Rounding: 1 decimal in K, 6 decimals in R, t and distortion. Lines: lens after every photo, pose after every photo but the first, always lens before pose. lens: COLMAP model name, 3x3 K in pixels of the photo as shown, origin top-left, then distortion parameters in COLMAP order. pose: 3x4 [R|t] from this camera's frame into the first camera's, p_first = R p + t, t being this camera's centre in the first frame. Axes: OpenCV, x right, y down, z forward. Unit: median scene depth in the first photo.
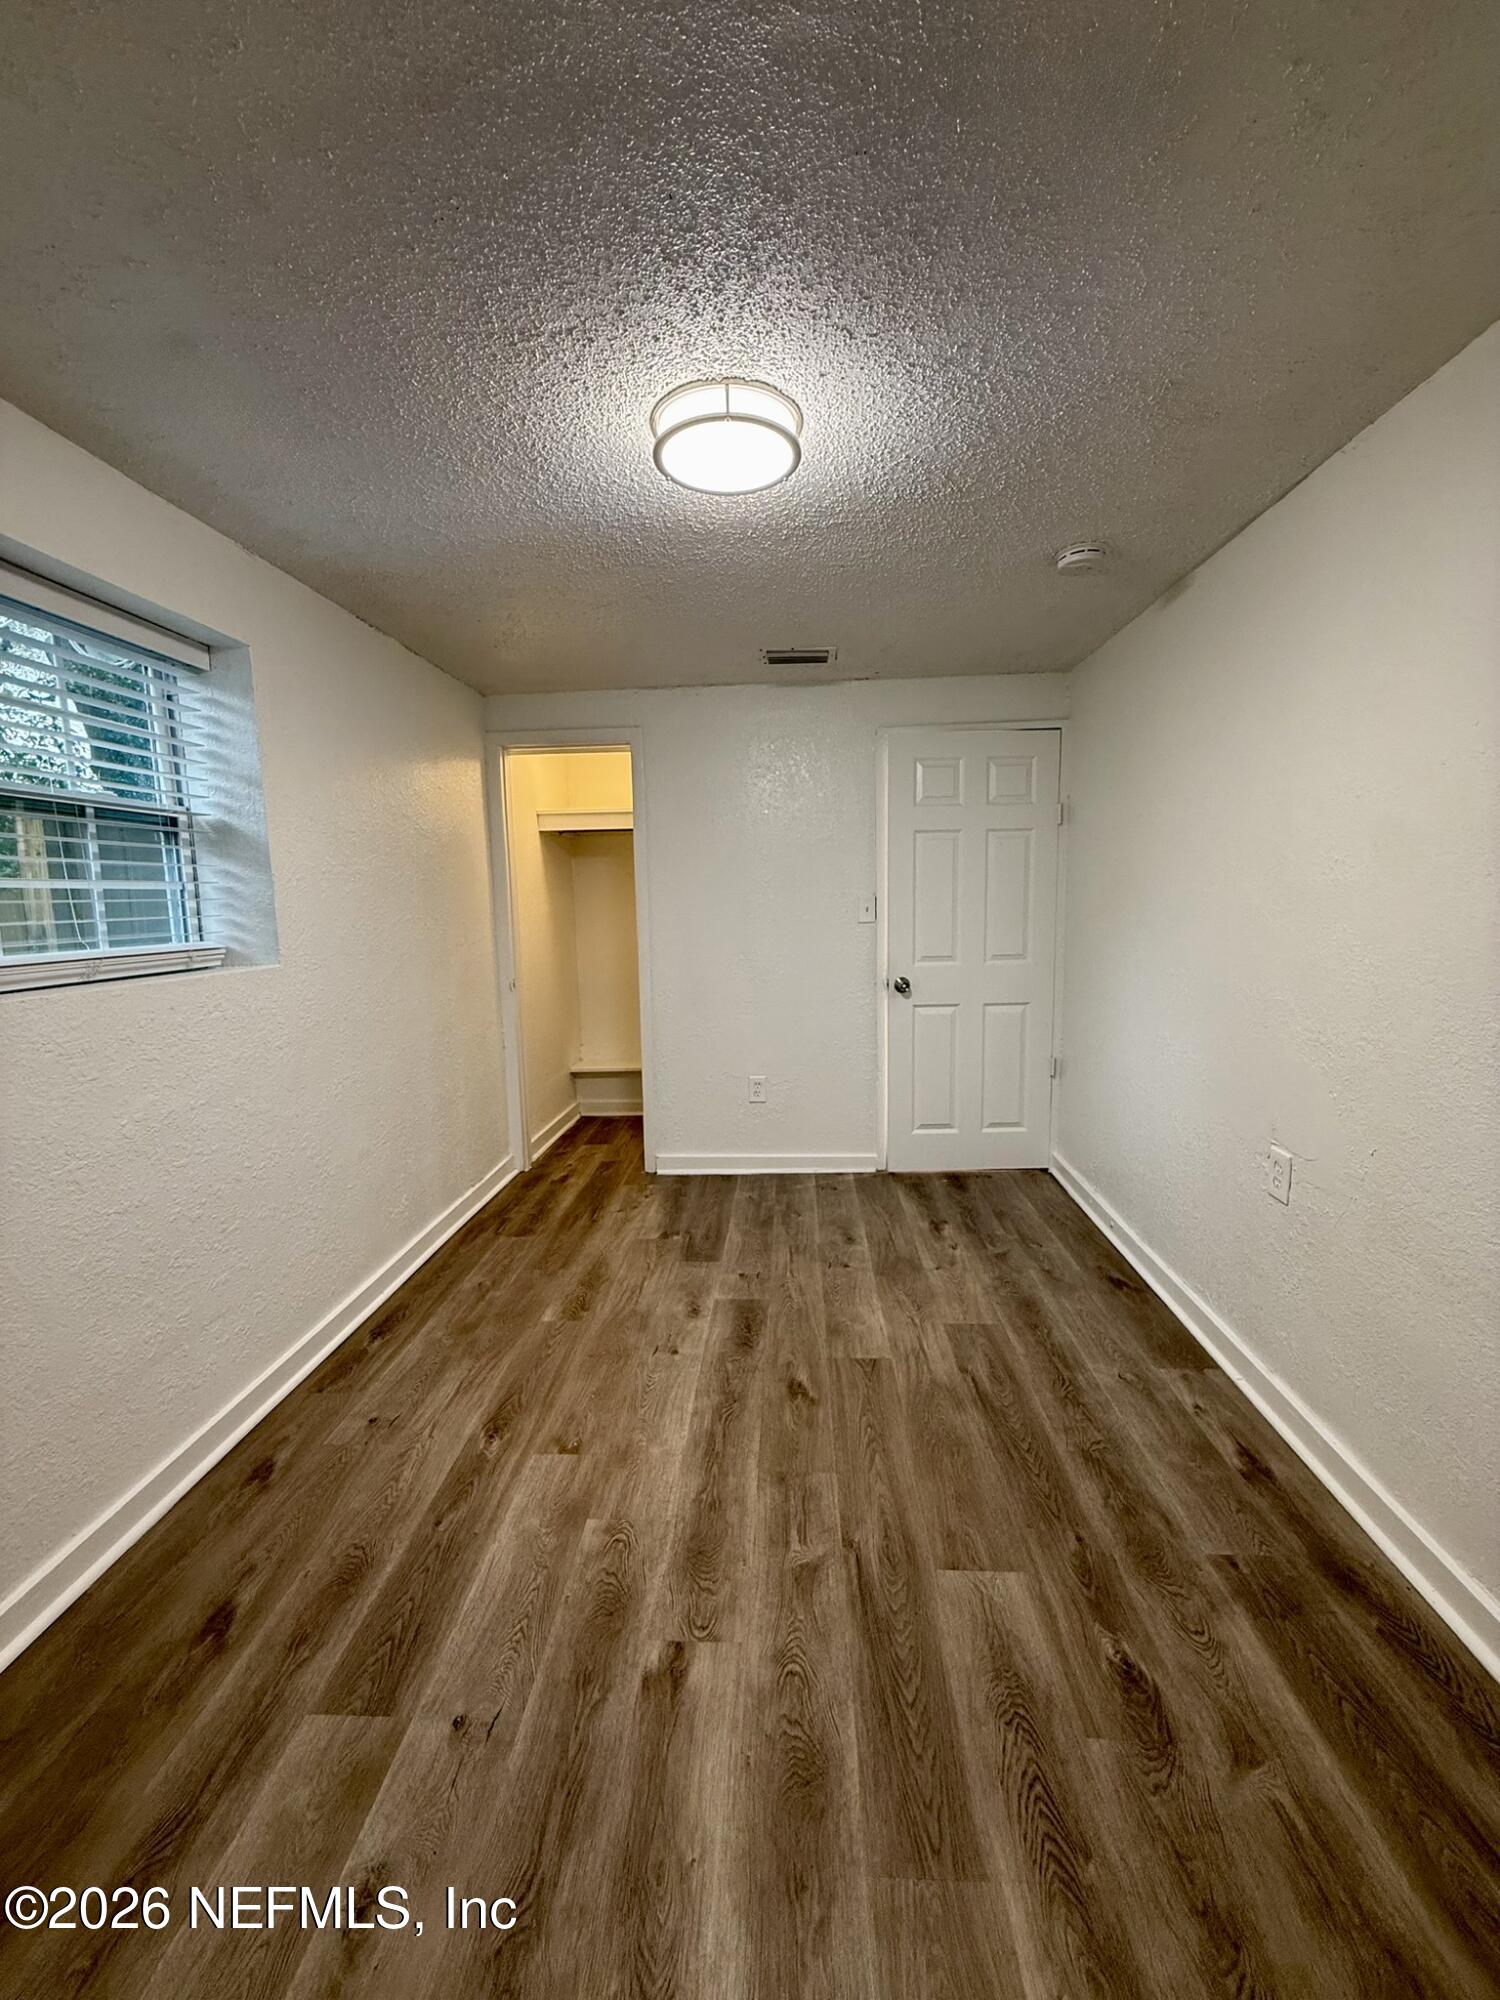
lens RADIAL K [[799.4, 0, 750.0], [0, 799.4, 999.5], [0, 0, 1]] dist [-0.001263, 0.000550]
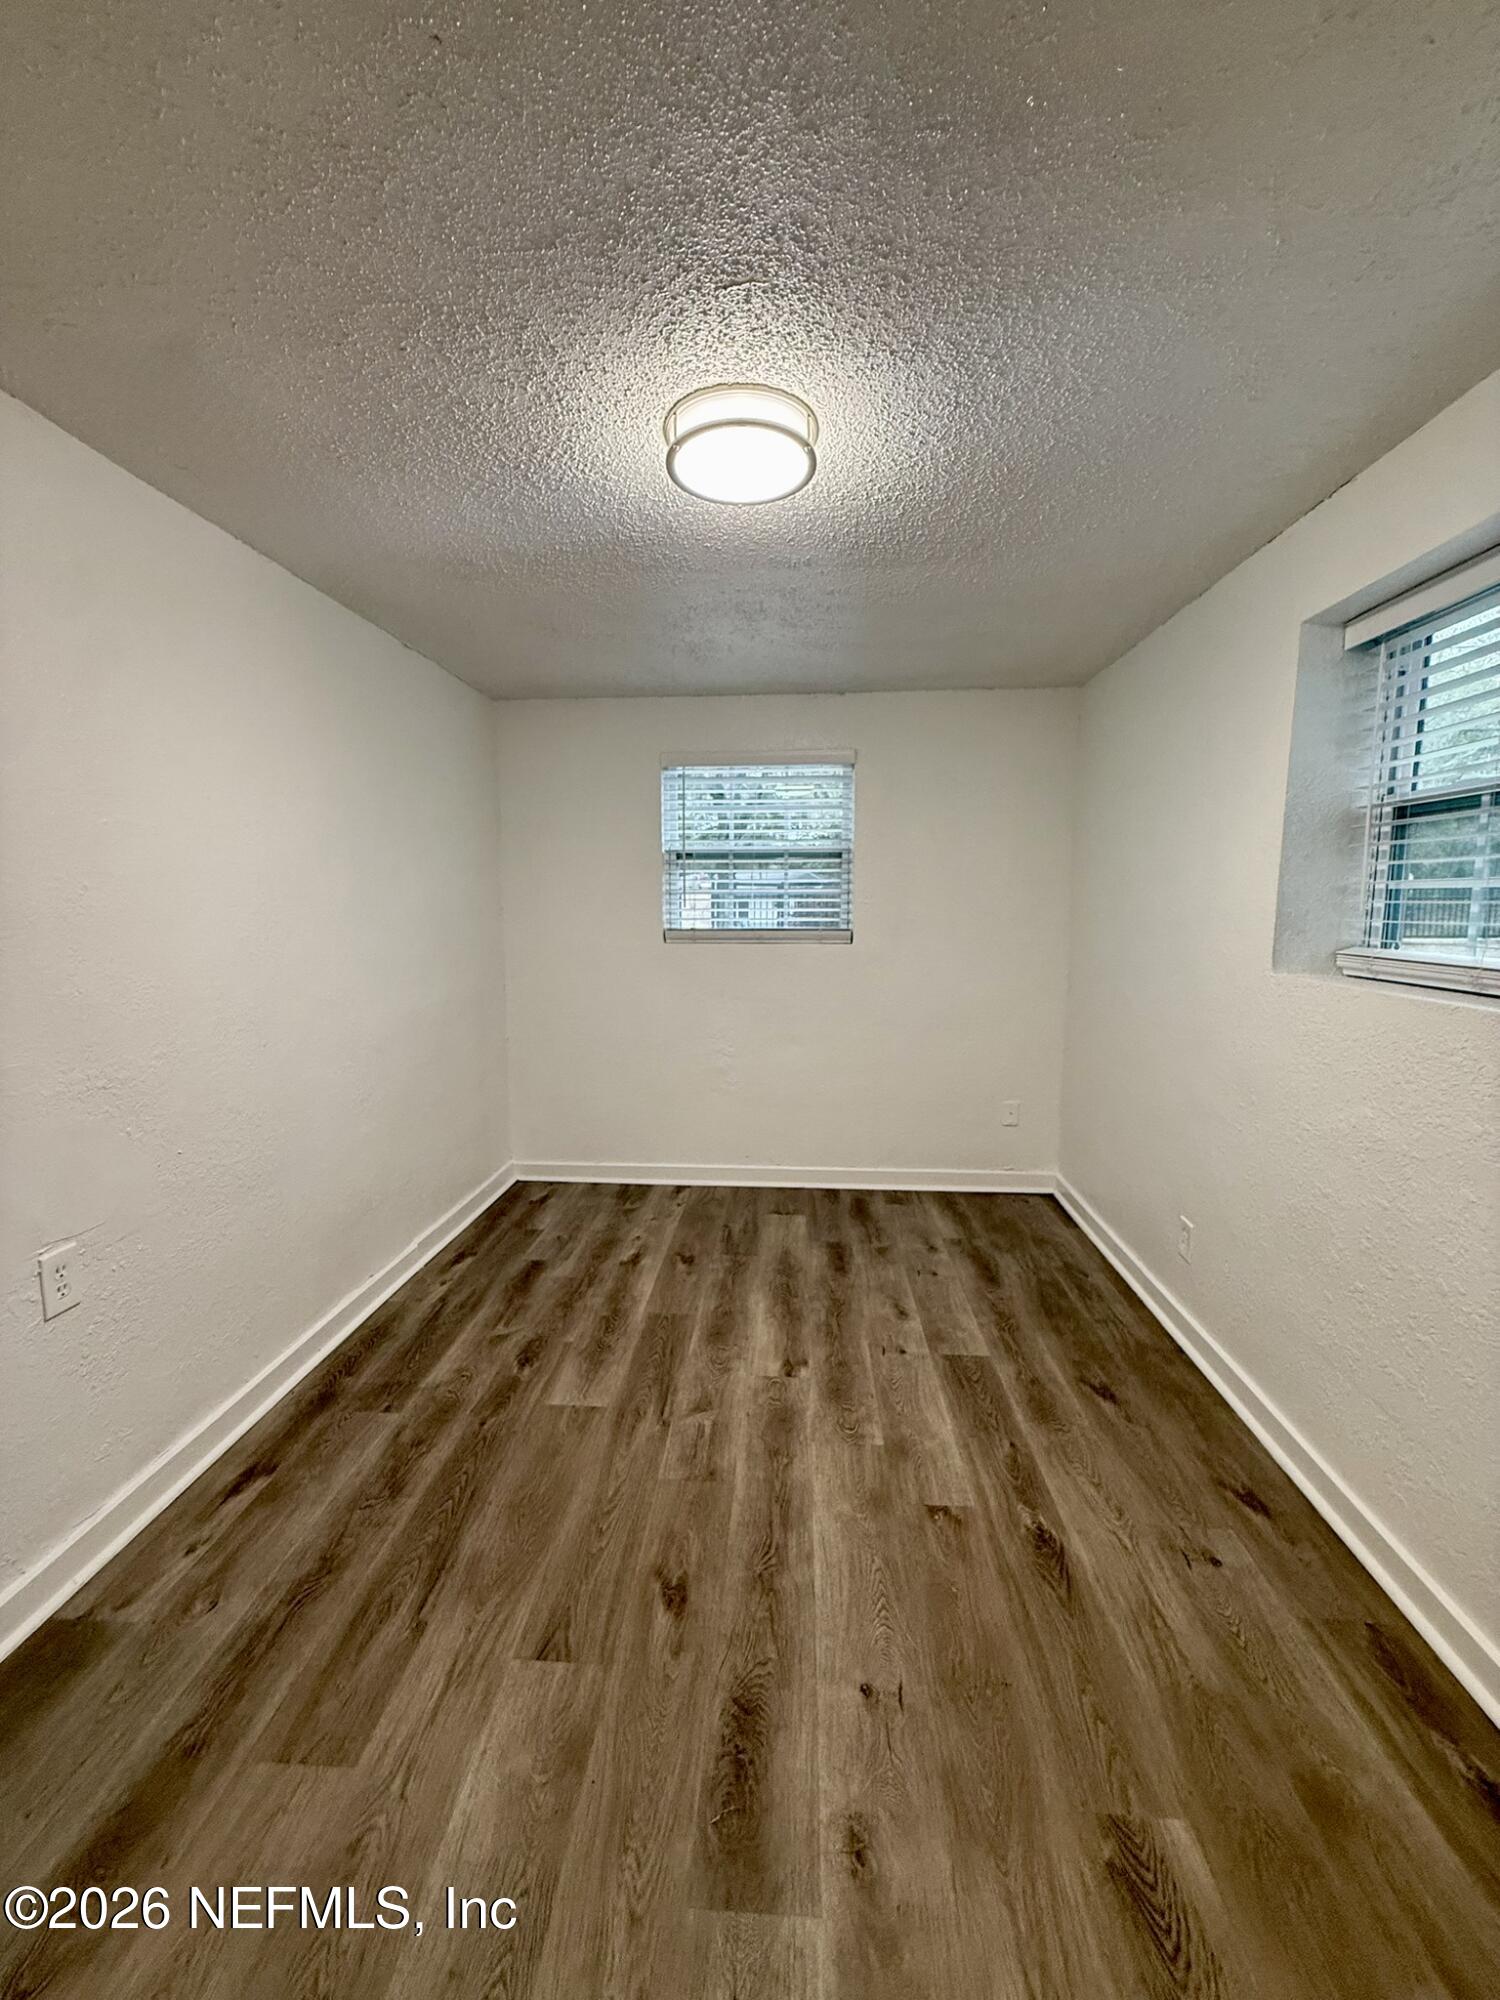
lens RADIAL K [[799.4, 0, 750.3], [0, 799.4, 999.4], [0, 0, 1]] dist [-0.001263, 0.000550]
pose [[-0.999762, 0.020146, 0.008341, -0.028465], [0.021590, 0.968162, 0.249393, -0.226482], [-0.003052, 0.249514, -0.968366, 1.665923]]
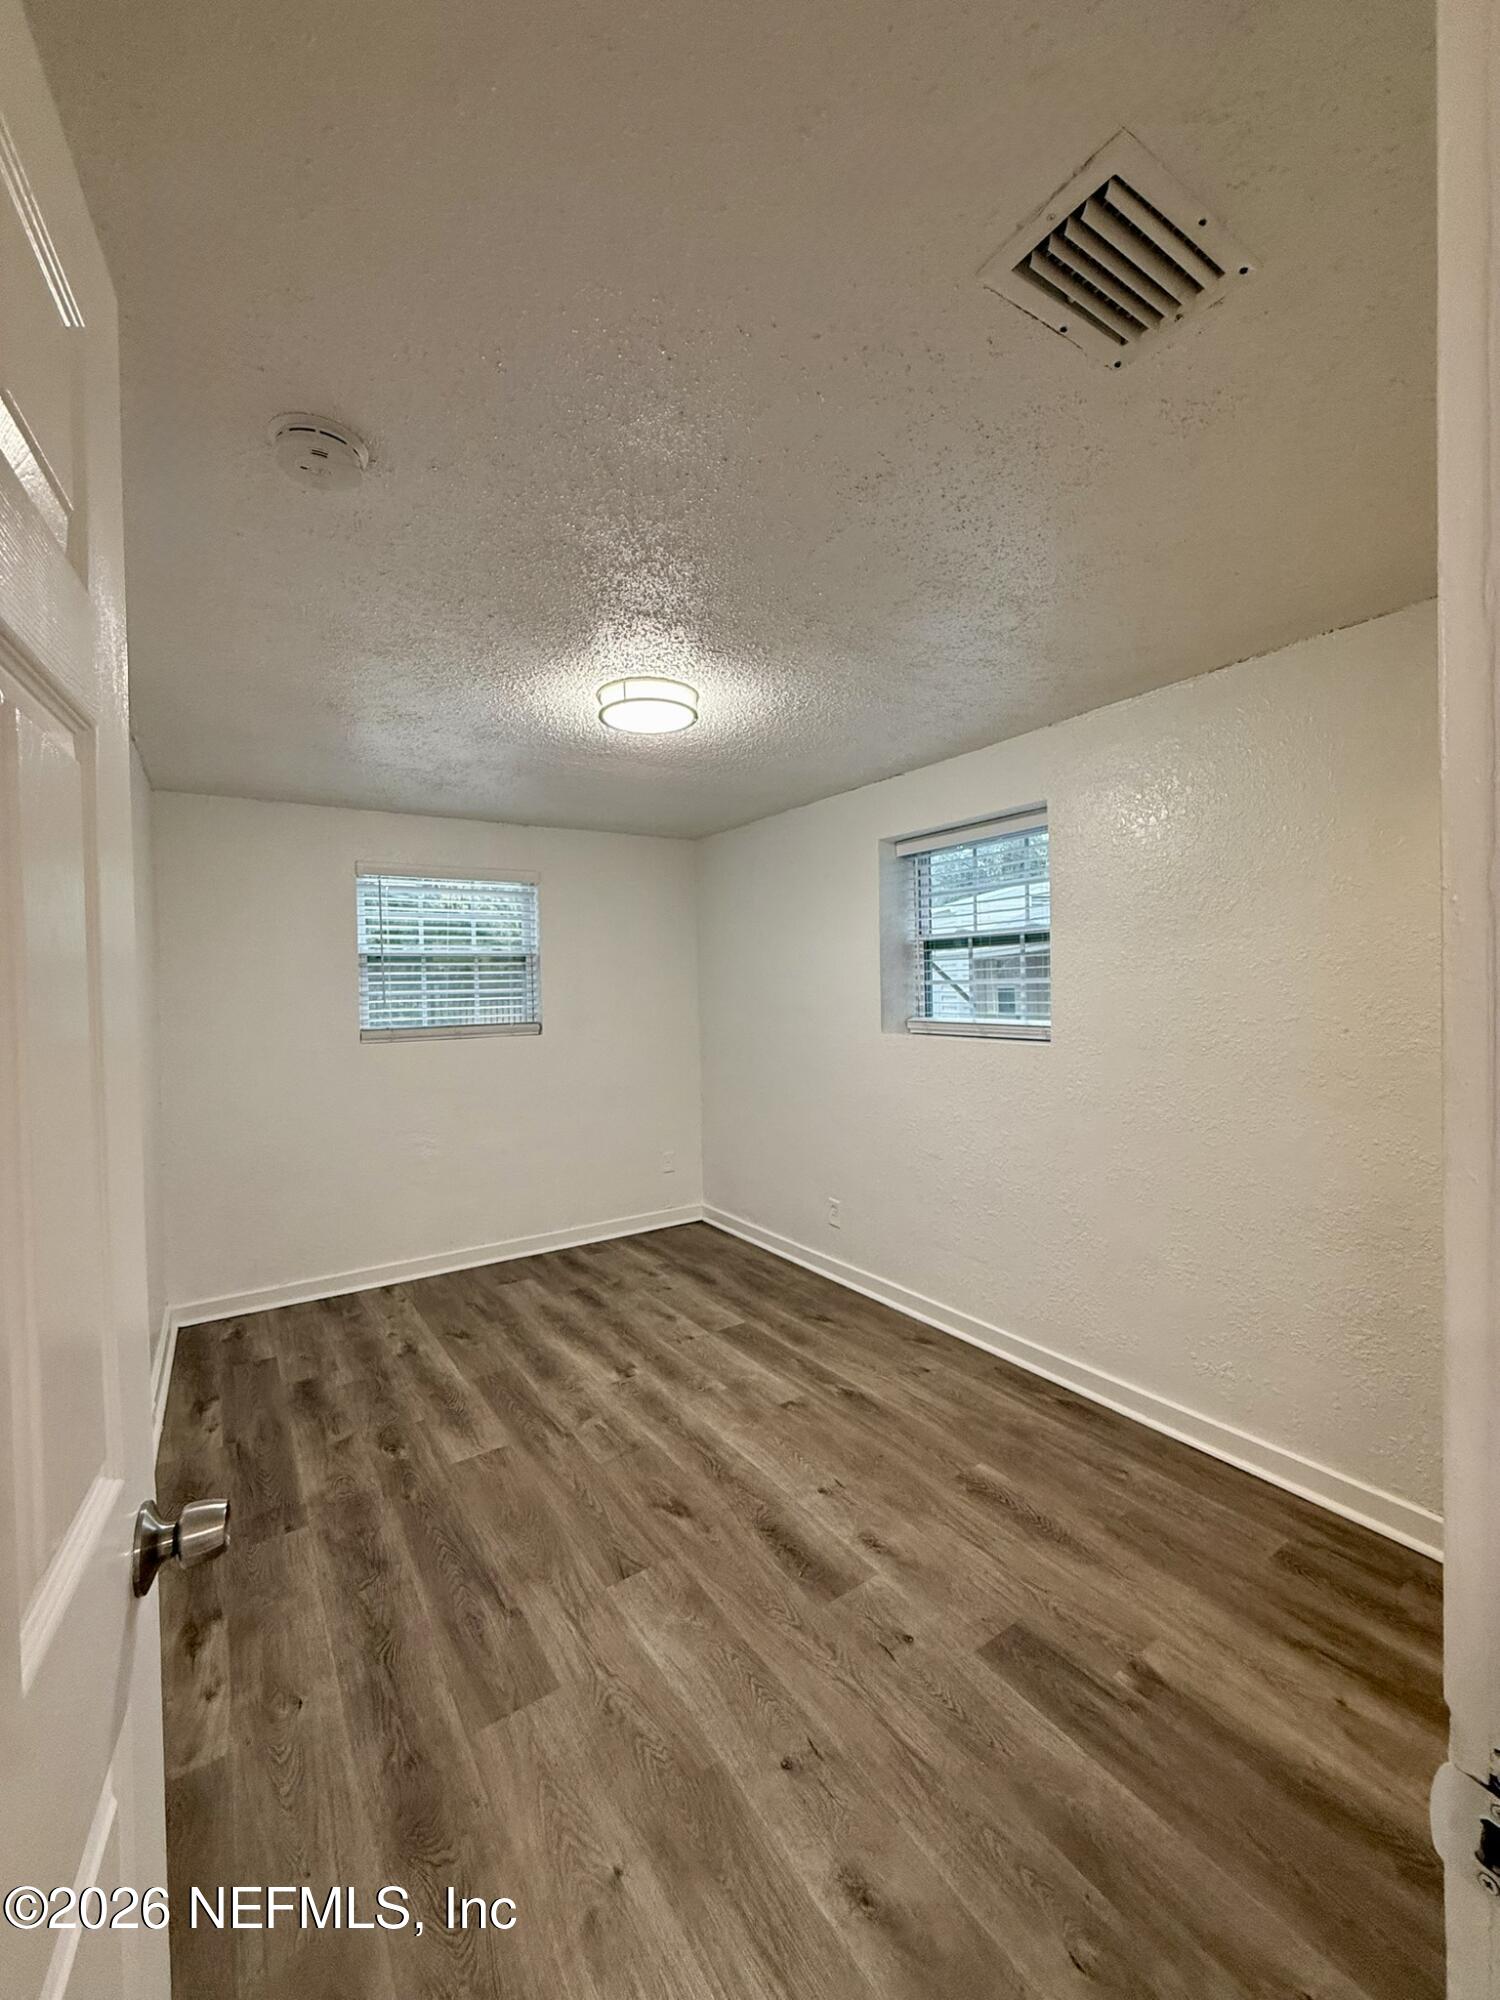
lens RADIAL K [[799.4, 0, 752.9], [0, 799.4, 995.2], [0, 0, 1]] dist [-0.001263, 0.000550]
pose [[-0.794079, 0.042797, -0.606306, 0.589652], [-0.042215, 0.991226, 0.125256, -0.282977], [0.606347, 0.125058, -0.785305, 1.862076]]
